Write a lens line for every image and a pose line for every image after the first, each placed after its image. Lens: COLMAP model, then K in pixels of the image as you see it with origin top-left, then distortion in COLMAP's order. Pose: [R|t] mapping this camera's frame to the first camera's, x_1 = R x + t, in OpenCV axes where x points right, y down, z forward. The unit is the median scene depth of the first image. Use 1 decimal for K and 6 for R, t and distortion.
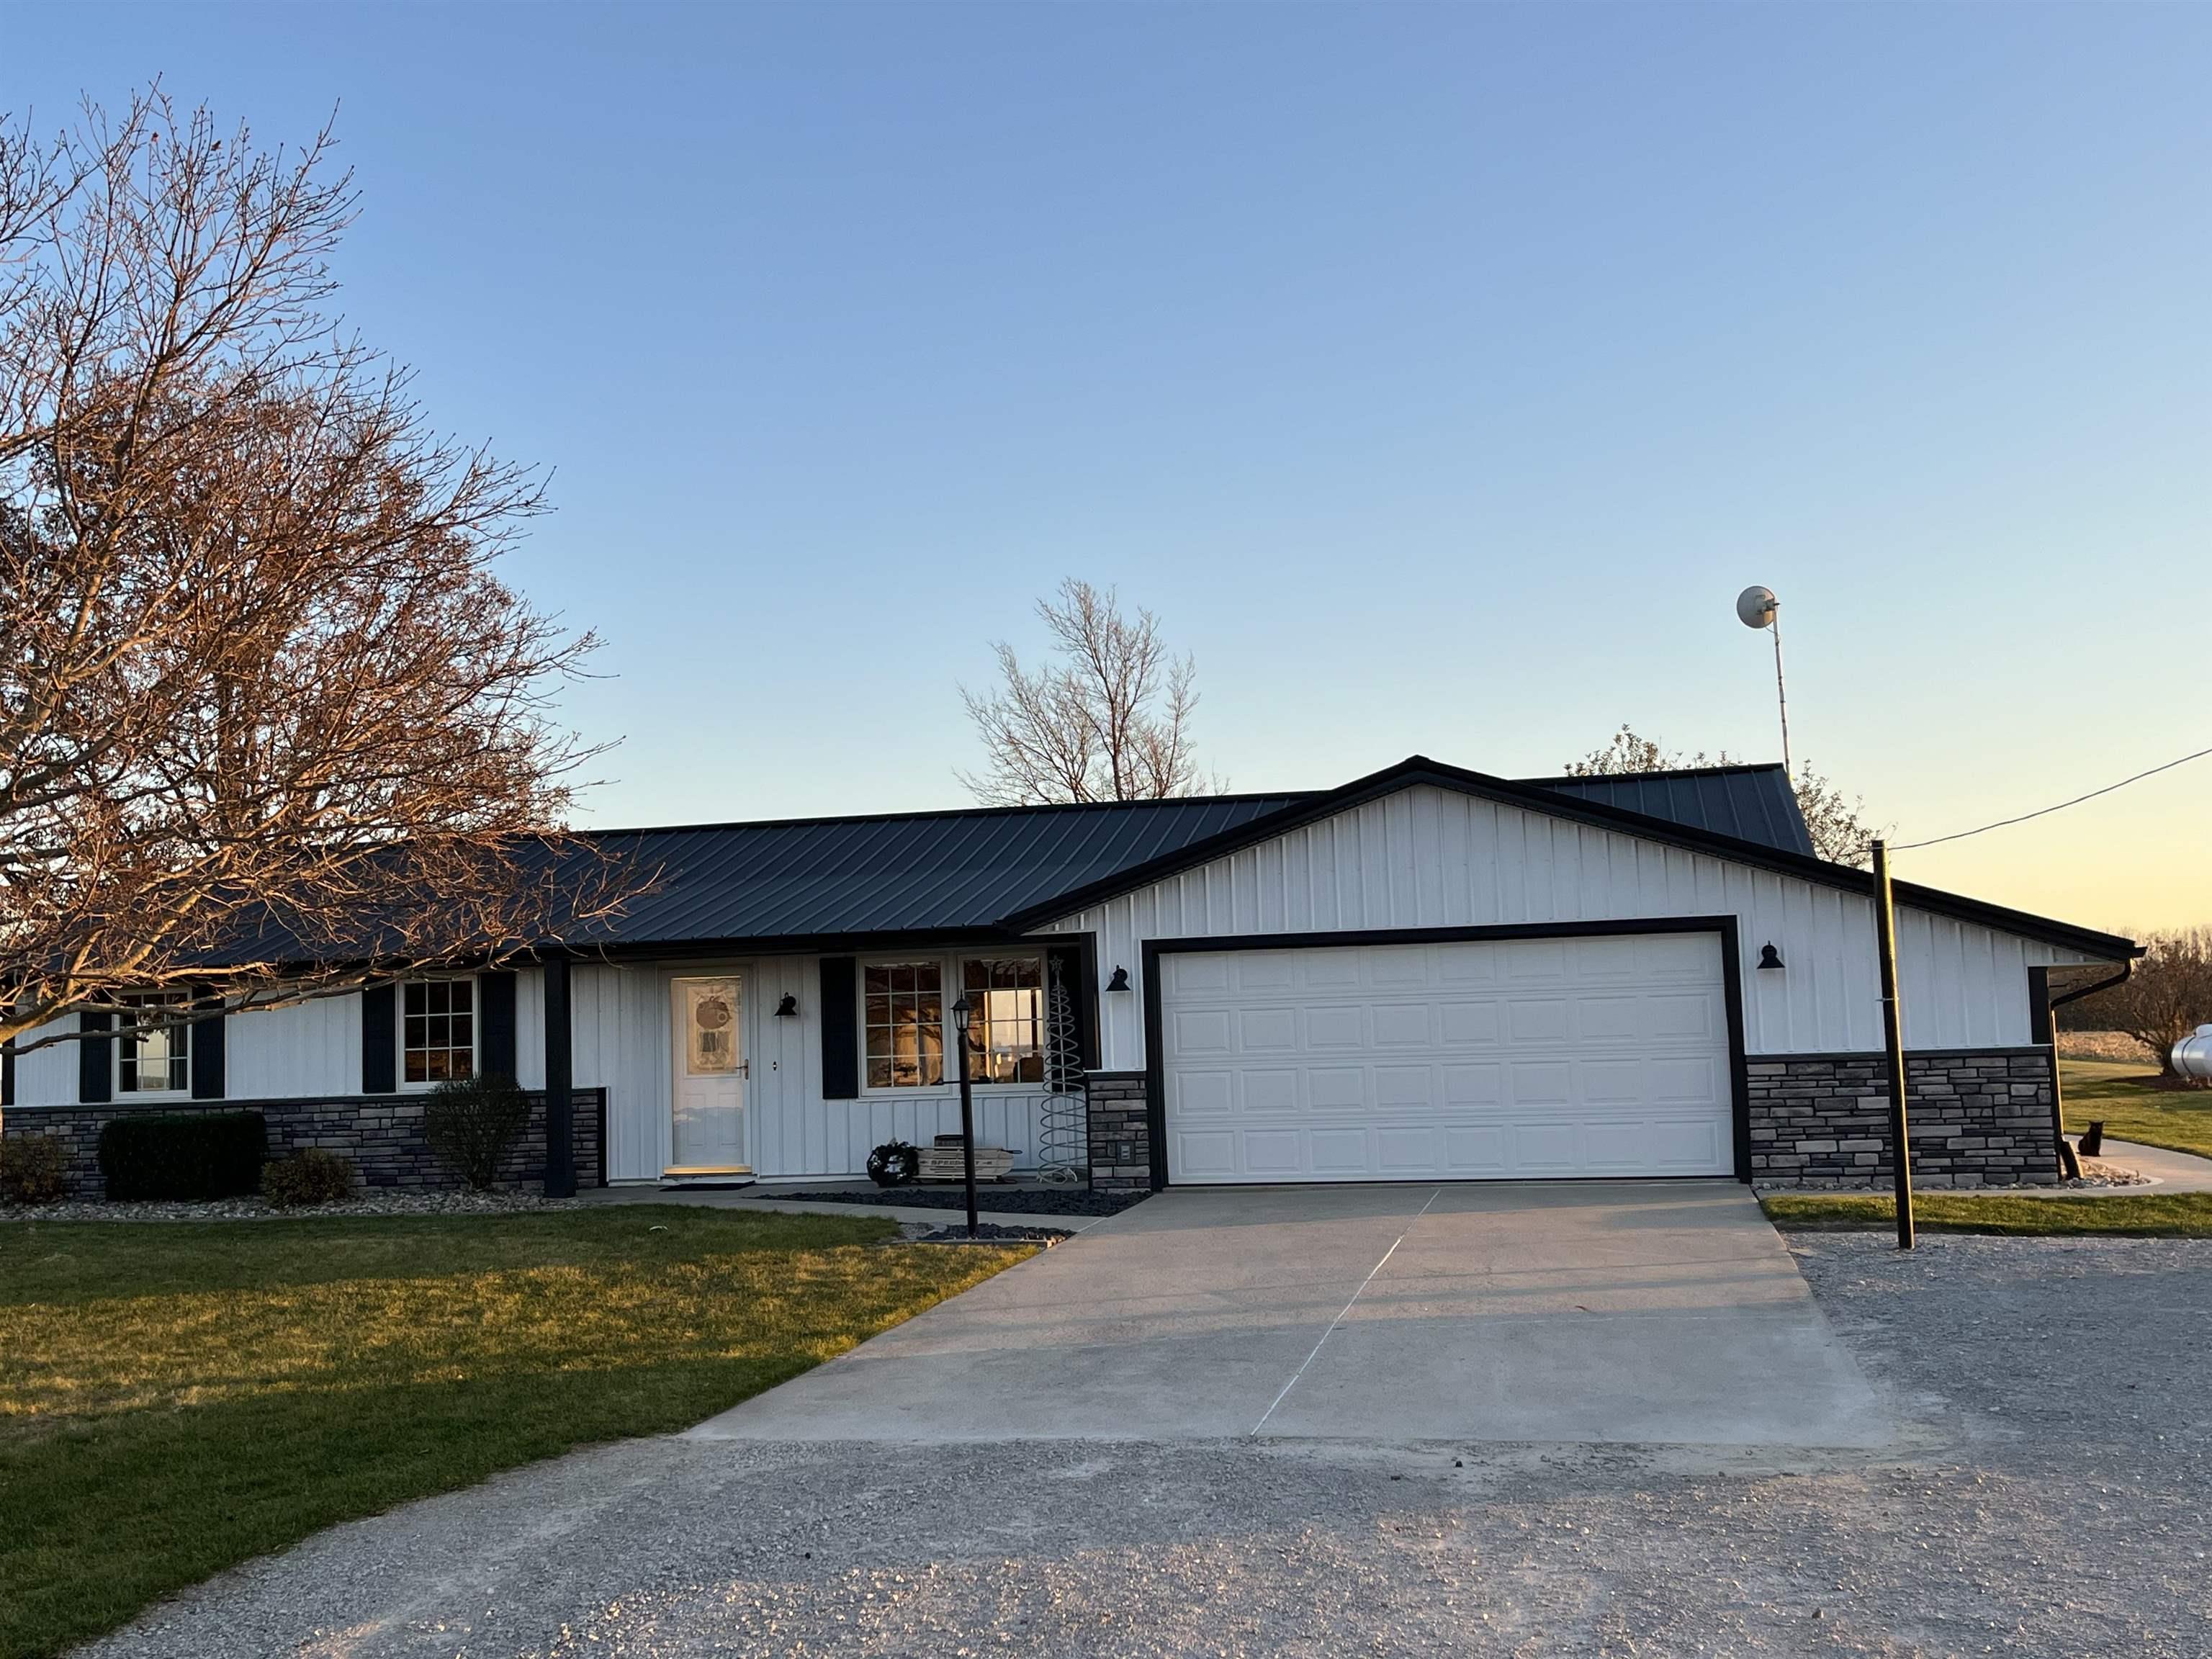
lens RADIAL K [[2331.7, 0, 1114.1], [0, 2331.7, 835.7], [0, 0, 1]] dist [0.021860, 0.000000]
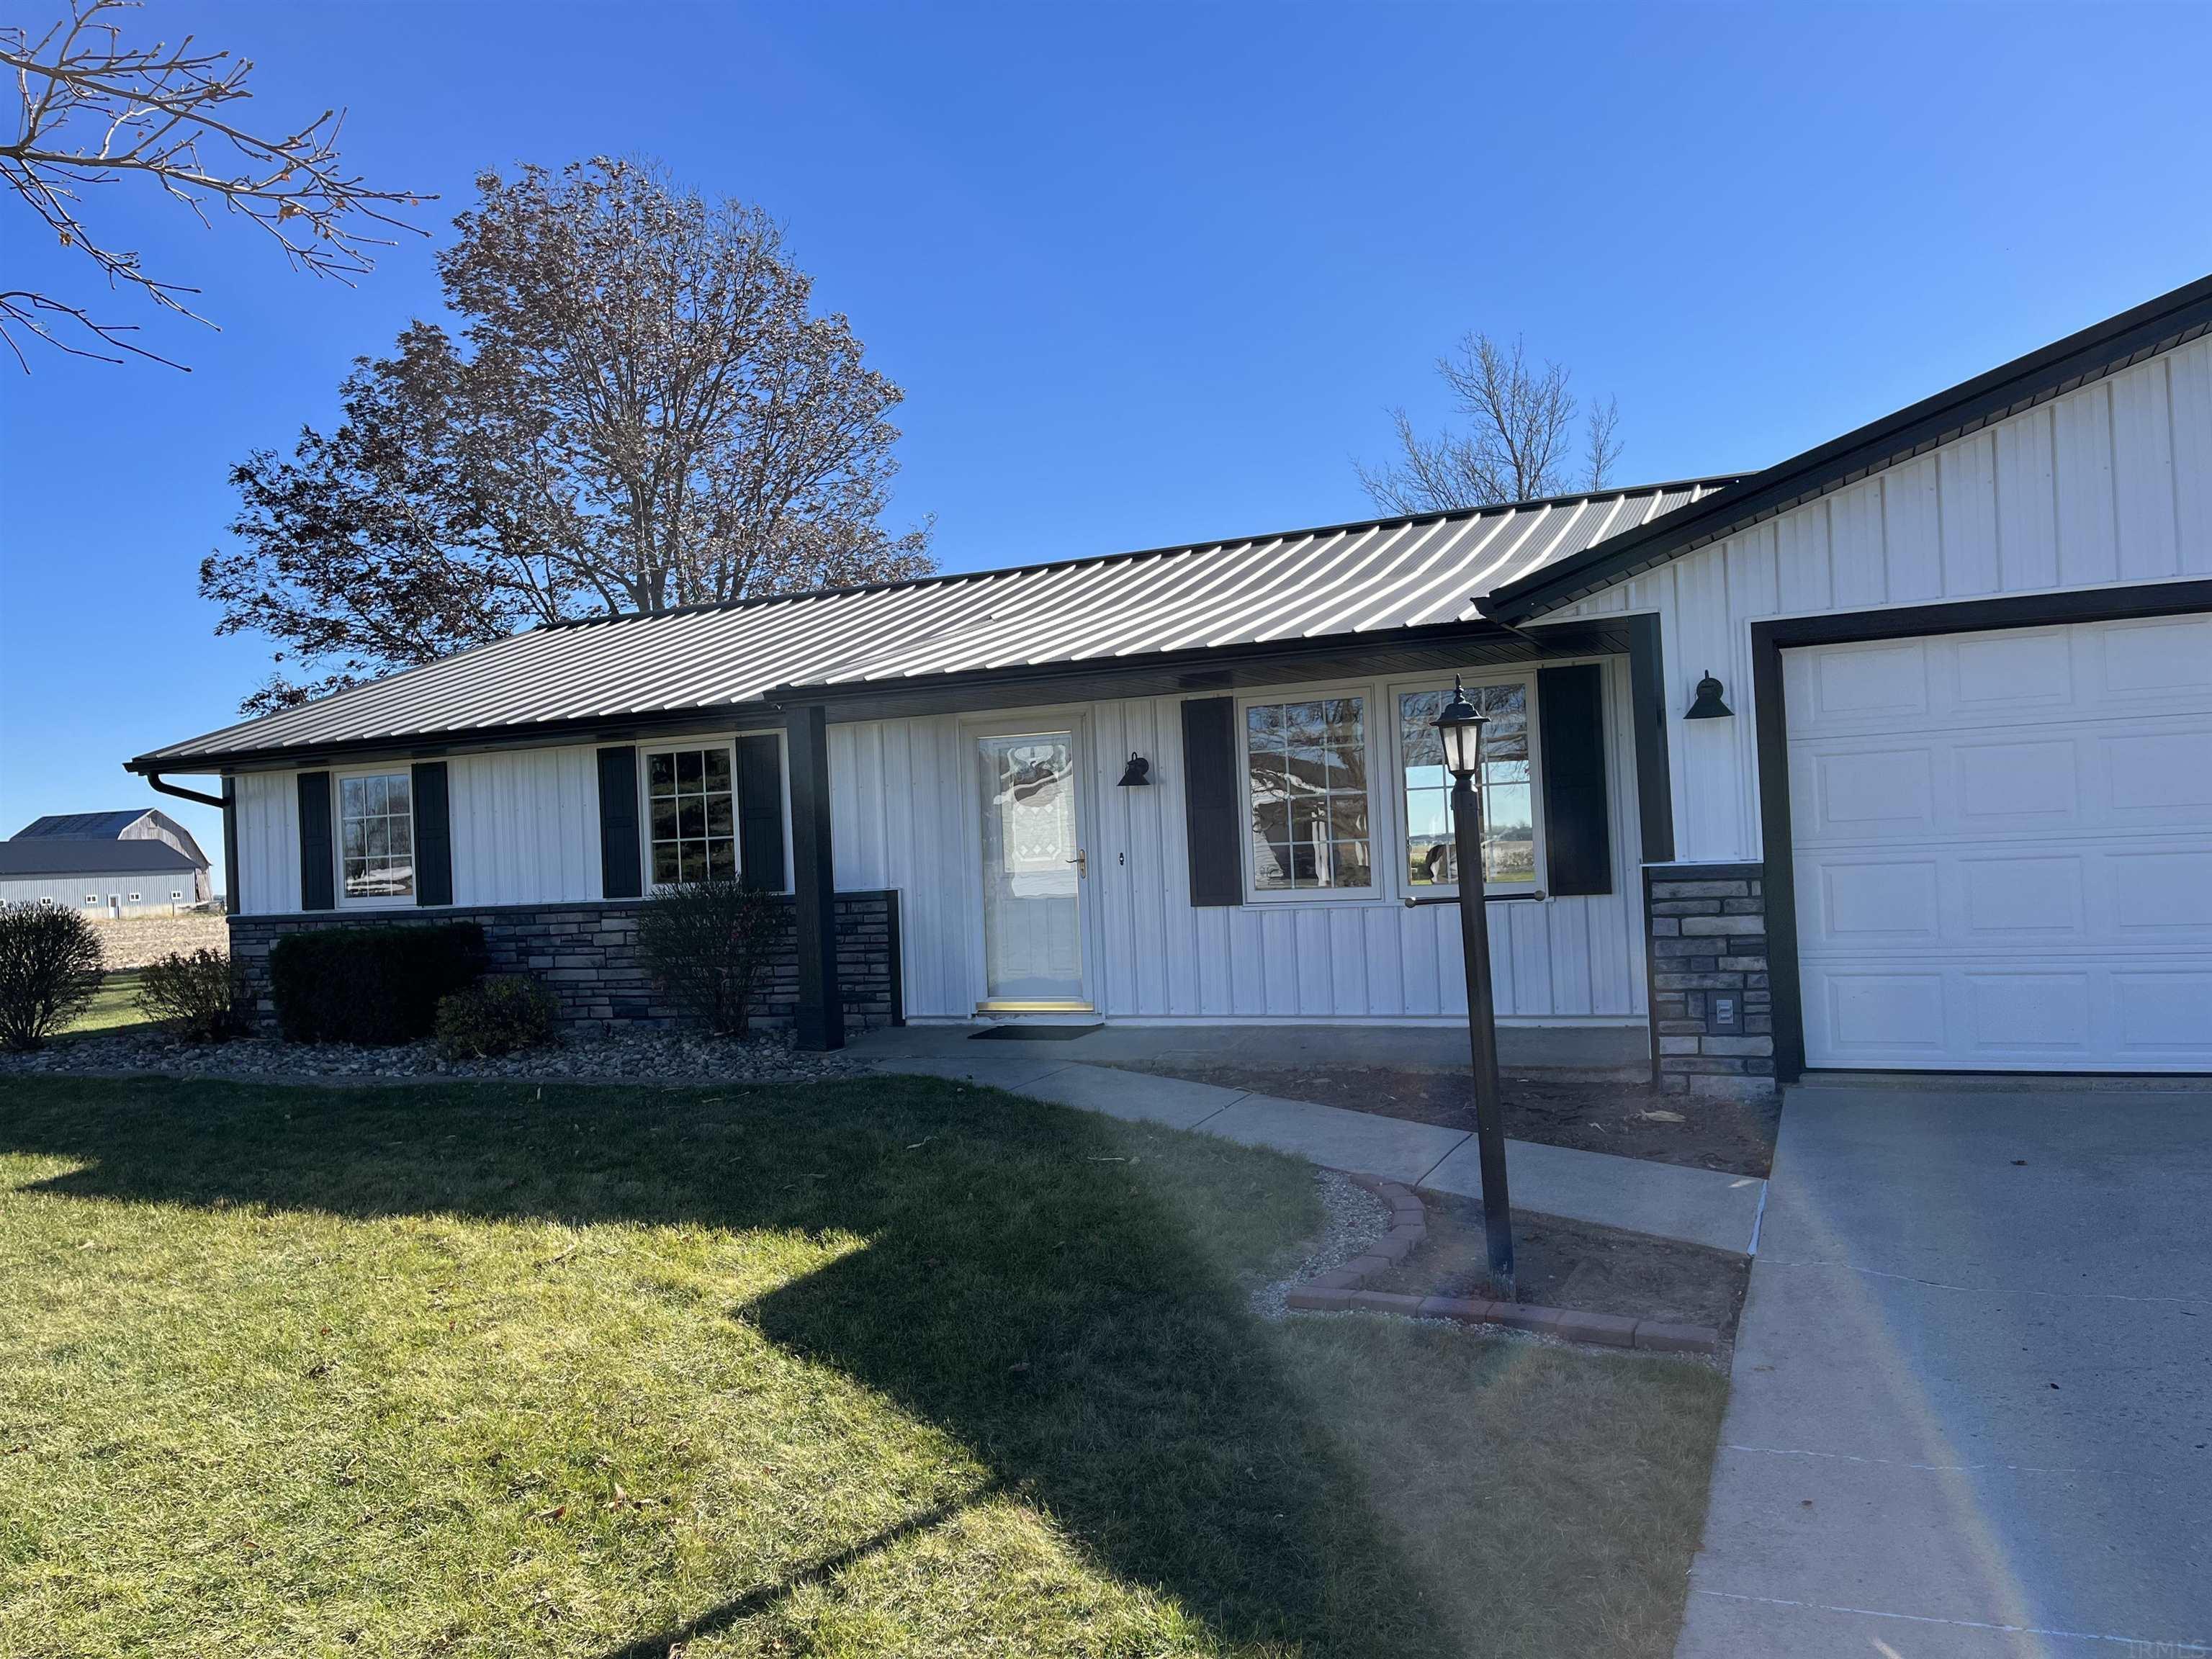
lens RADIAL K [[1663.4, 0, 1116.8], [0, 1663.4, 827.6], [0, 0, 1]] dist [0.061083, -0.065697]
pose [[0.980127, -0.014787, -0.197817, -0.048516], [0.031400, 0.996210, 0.081110, 0.048781], [0.195868, -0.085710, 0.976877, 0.510841]]
